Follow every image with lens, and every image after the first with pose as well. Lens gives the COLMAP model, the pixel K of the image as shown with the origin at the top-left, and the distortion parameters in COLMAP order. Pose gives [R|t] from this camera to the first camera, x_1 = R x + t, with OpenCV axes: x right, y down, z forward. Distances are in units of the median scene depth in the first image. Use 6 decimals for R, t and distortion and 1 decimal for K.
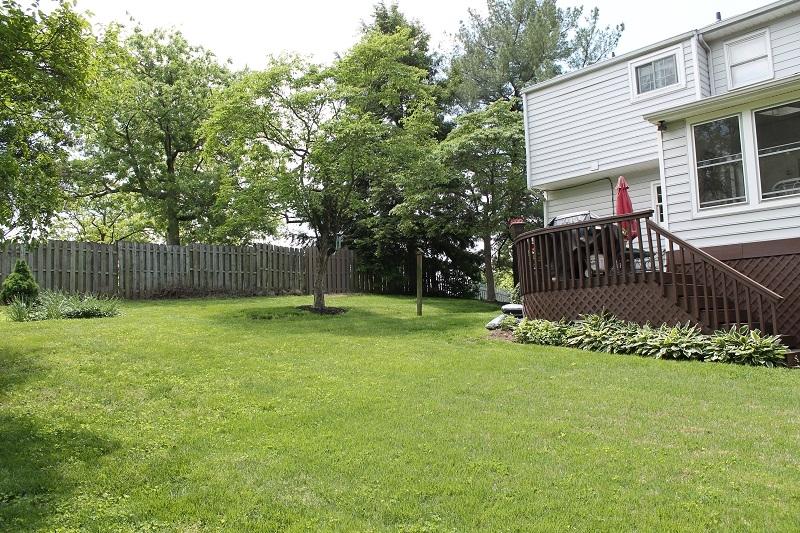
lens RADIAL K [[675.6, 0, 400.0], [0, 675.6, 266.5], [0, 0, 1]] dist [-0.162038, 0.154968]
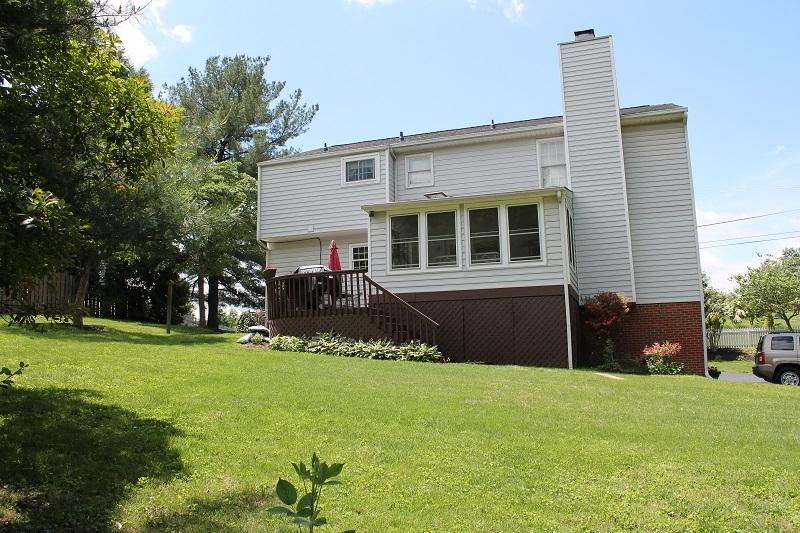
lens RADIAL K [[675.6, 0, 400.0], [0, 675.6, 266.5], [0, 0, 1]] dist [-0.162038, 0.154968]
pose [[0.869986, 0.075075, 0.487328, -0.316581], [-0.048885, 0.996604, -0.066261, 0.012902], [-0.490648, 0.033823, 0.870701, -0.425716]]
